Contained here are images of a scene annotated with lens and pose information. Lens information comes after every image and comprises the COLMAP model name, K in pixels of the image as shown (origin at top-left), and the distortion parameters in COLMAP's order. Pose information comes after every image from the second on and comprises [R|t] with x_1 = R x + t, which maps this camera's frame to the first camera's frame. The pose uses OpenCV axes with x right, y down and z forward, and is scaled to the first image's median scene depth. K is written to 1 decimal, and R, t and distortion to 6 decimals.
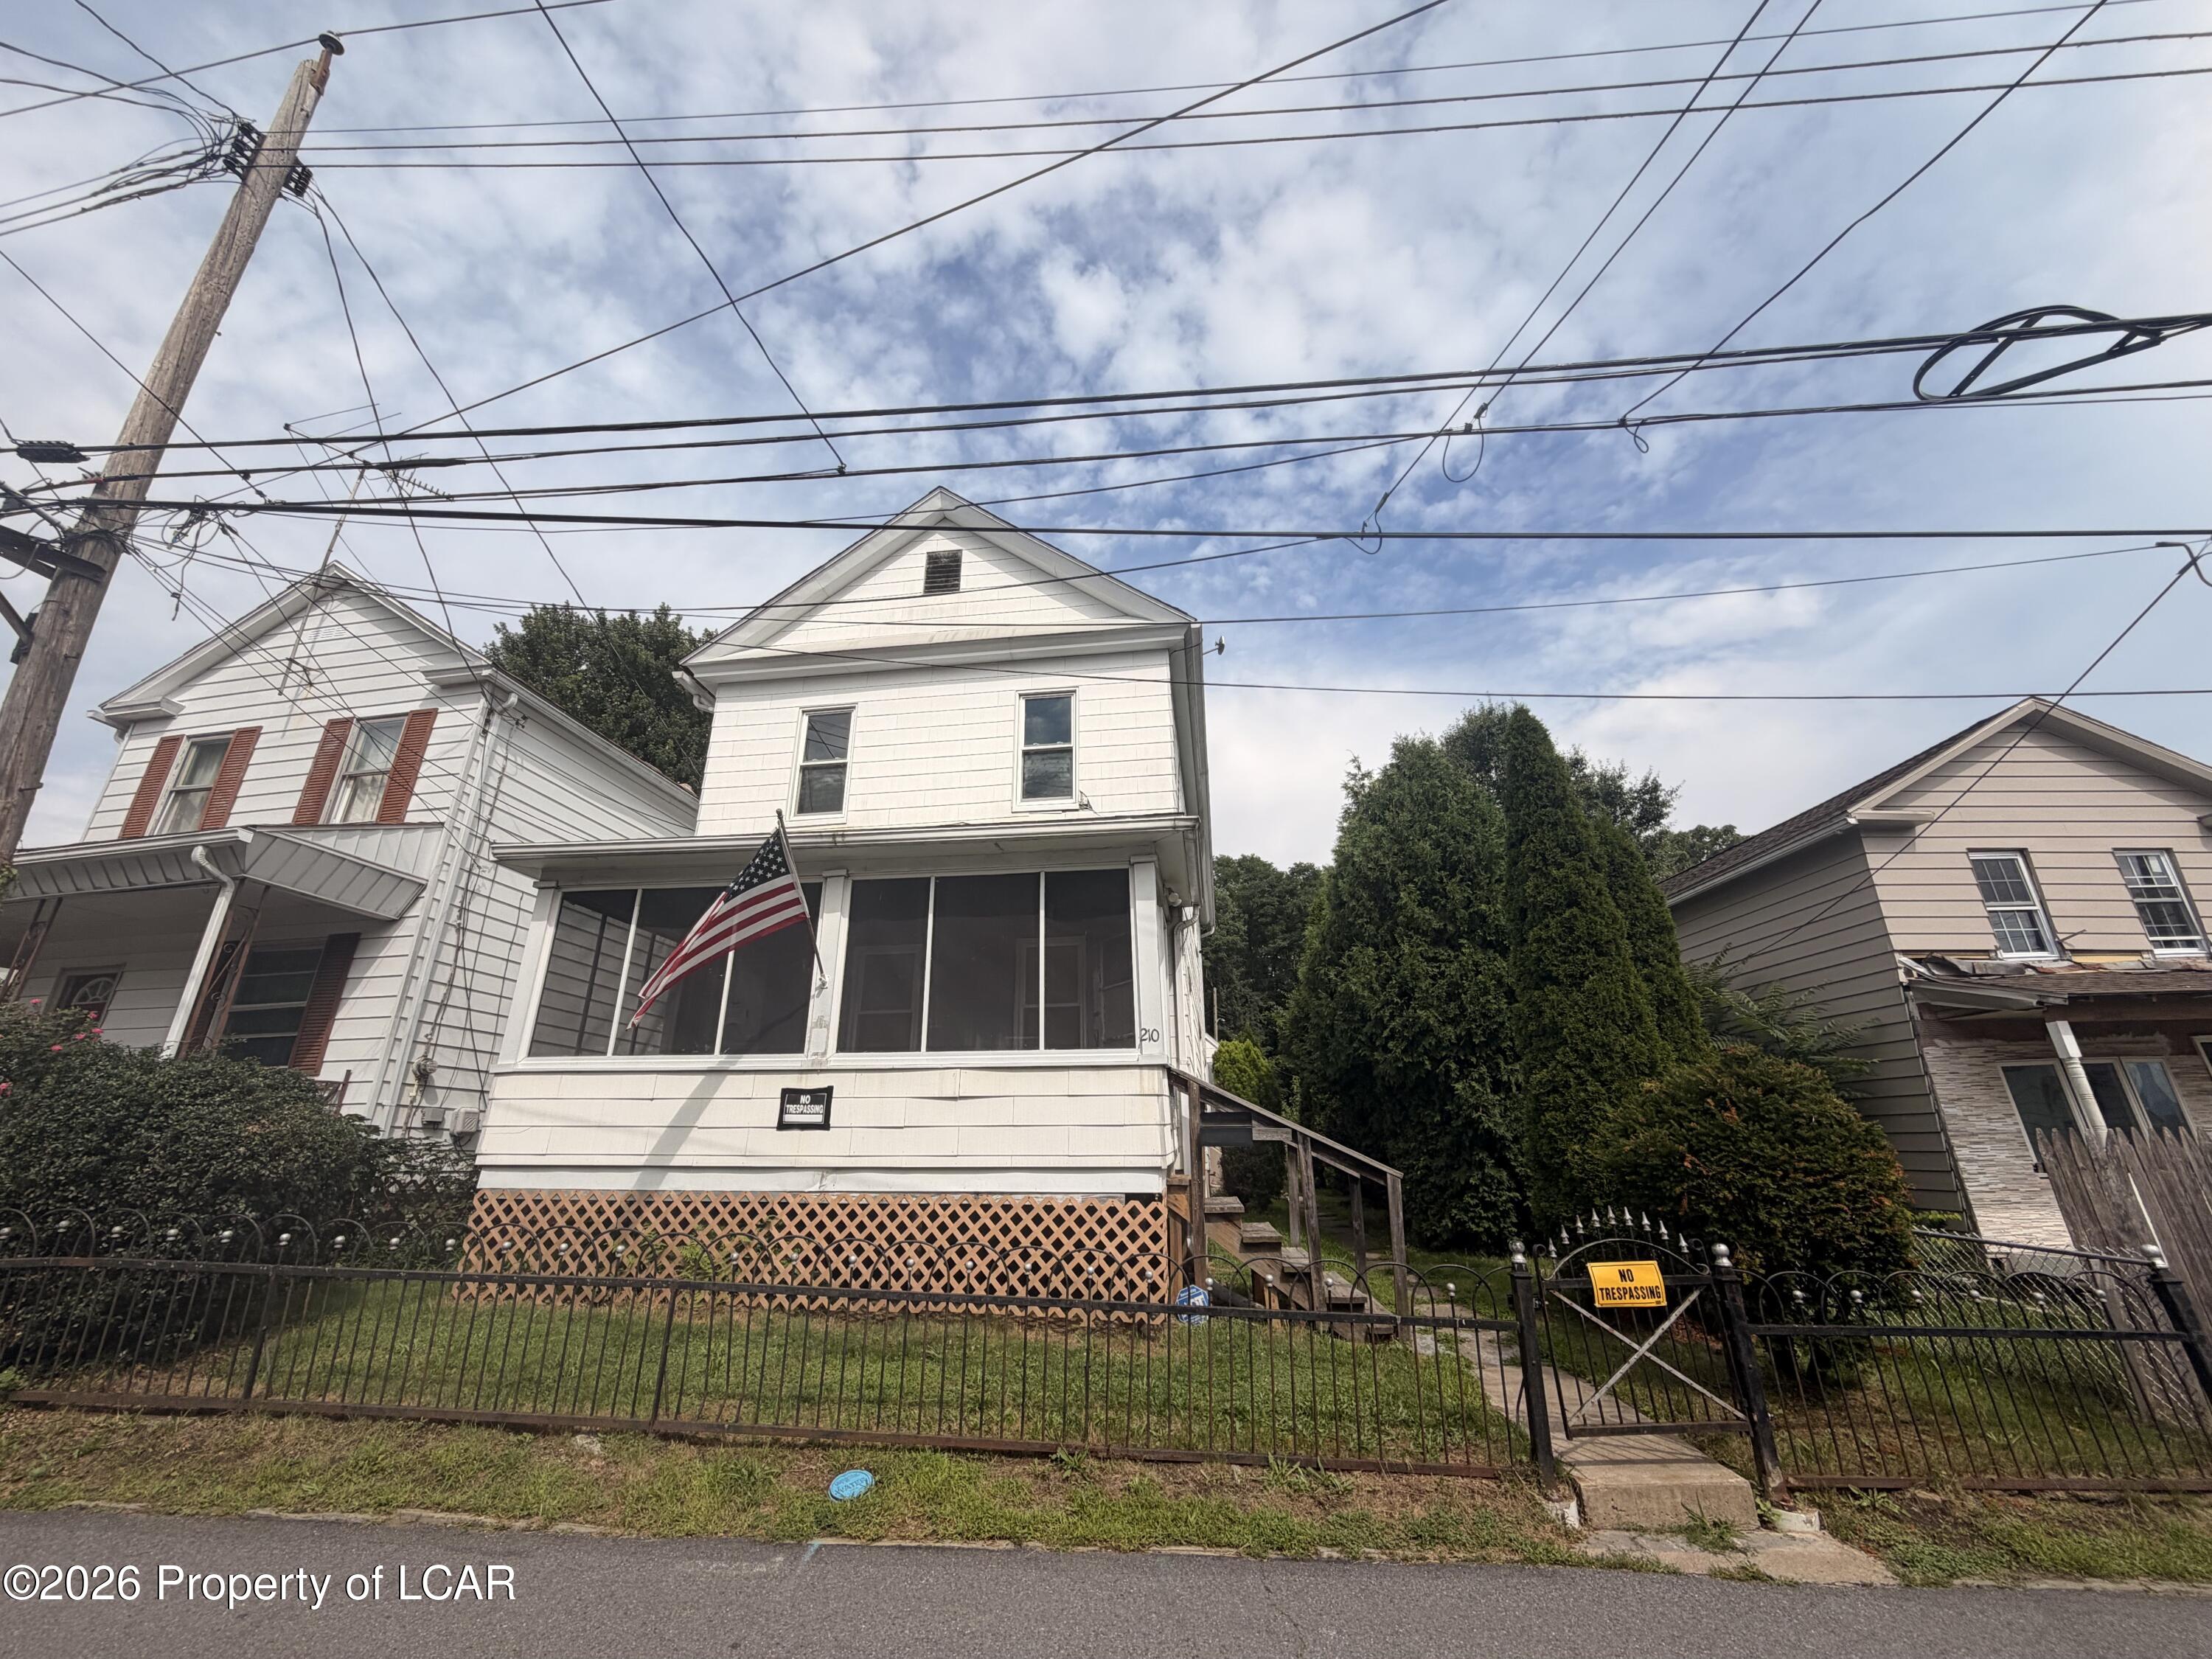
lens RADIAL K [[880.7, 0, 1095.4], [0, 880.7, 817.7], [0, 0, 1]] dist [0.000554, 0.000821]
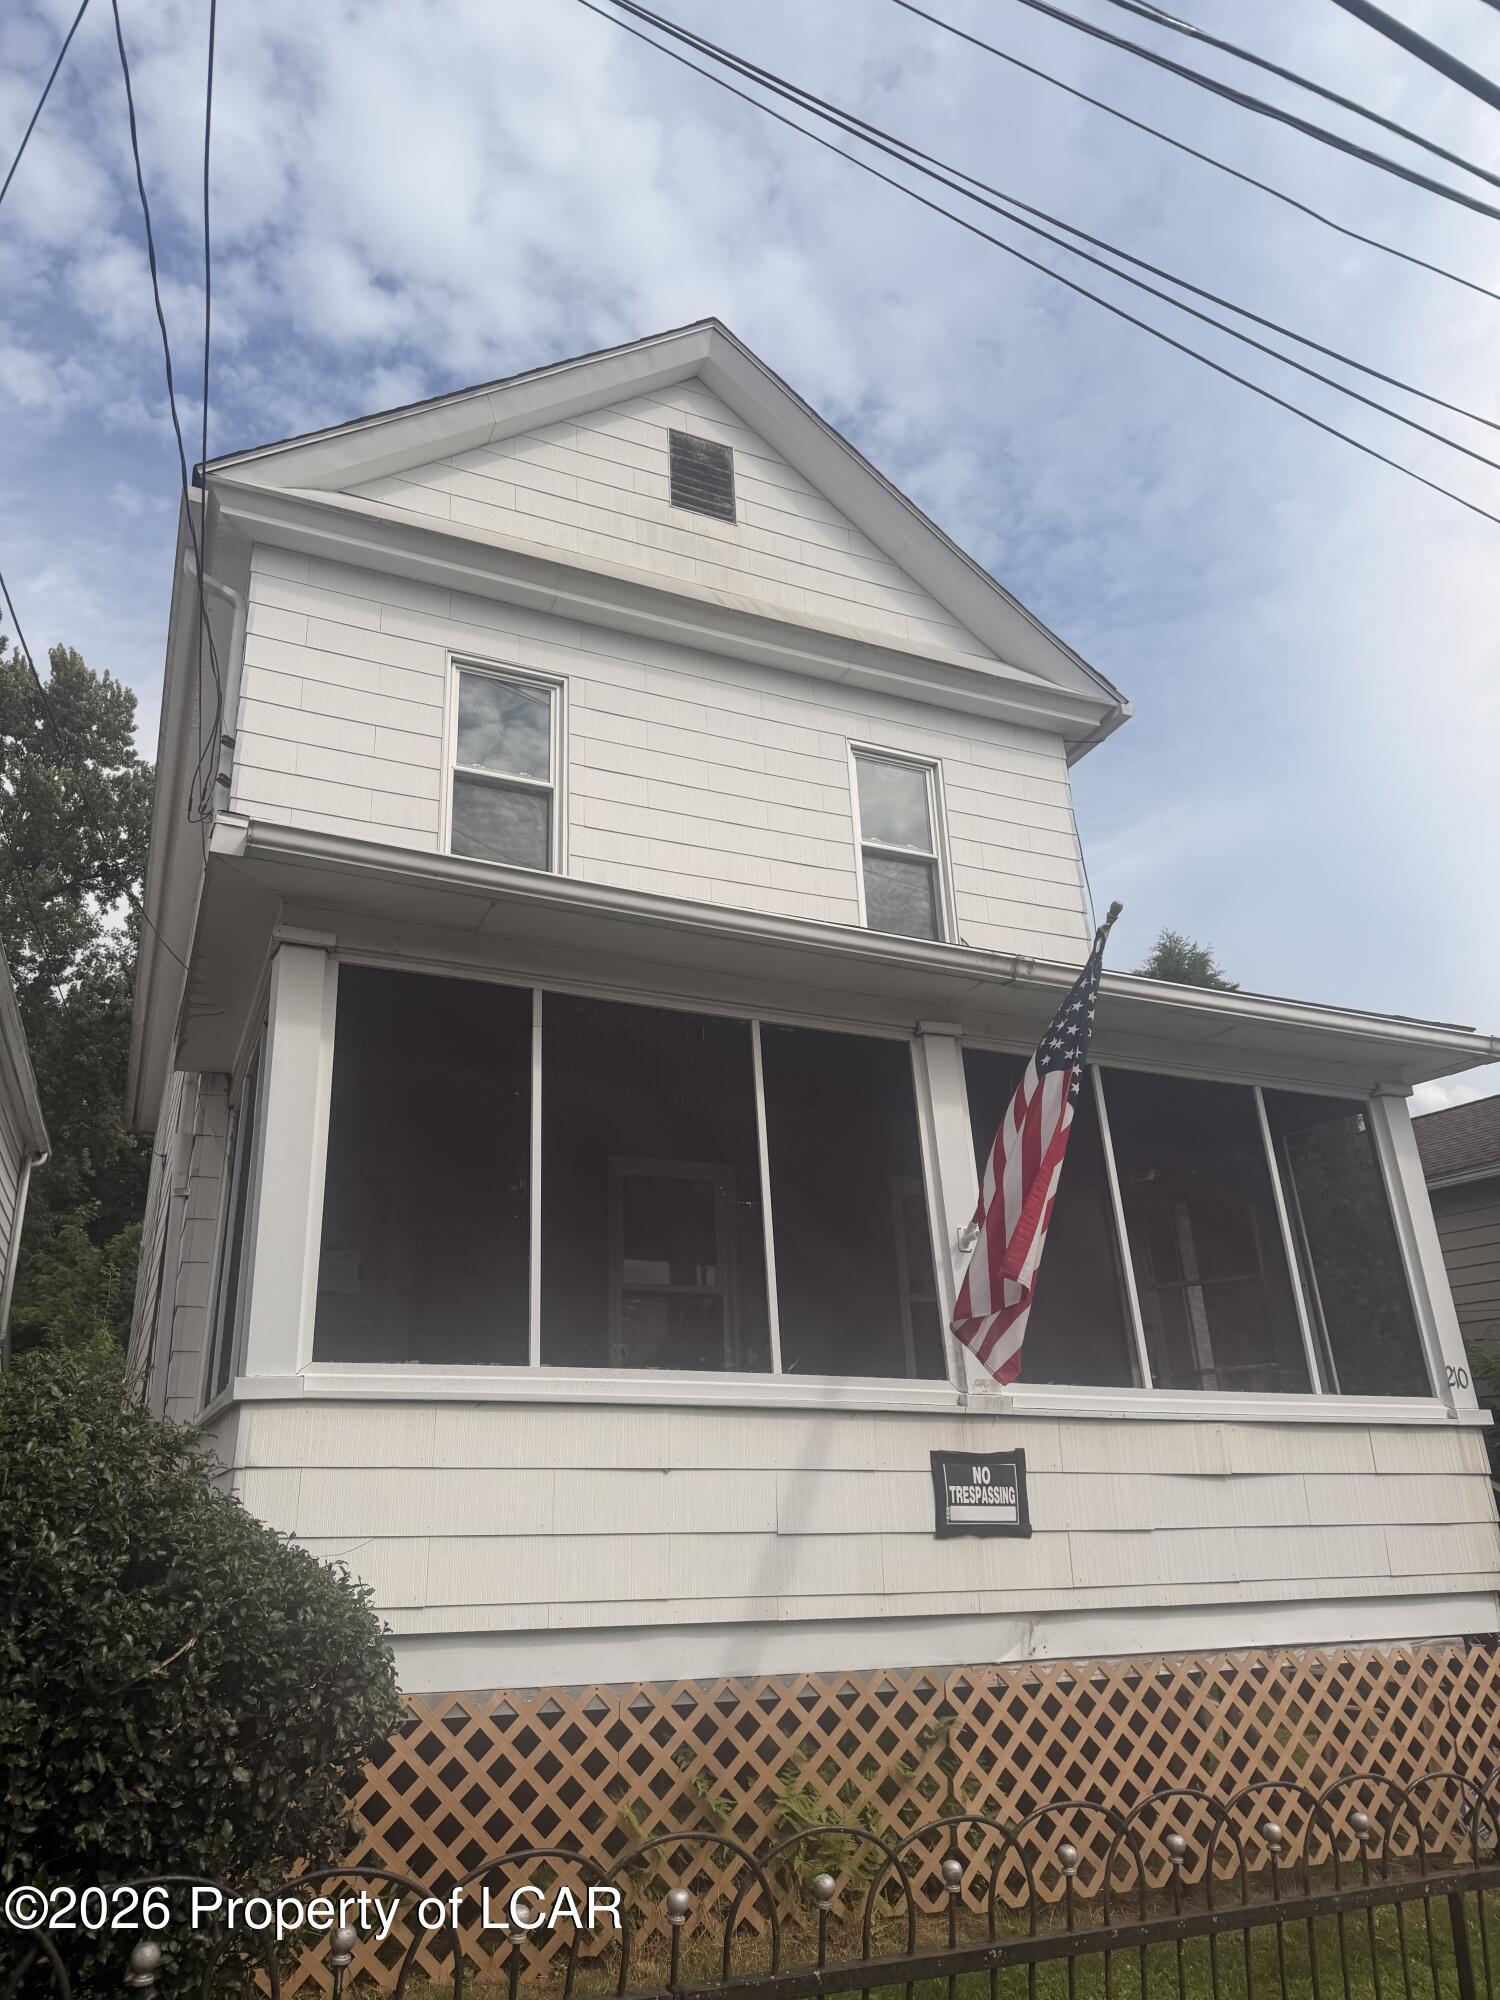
lens RADIAL K [[1395.2, 0, 743.8], [0, 1395.2, 1010.7], [0, 0, 1]] dist [0.019813, -0.007691]
pose [[0.848032, 0.170777, 0.501675, -0.732187], [-0.176050, 0.983676, -0.037262, 0.094611], [-0.499848, -0.056721, 0.864254, 0.329470]]
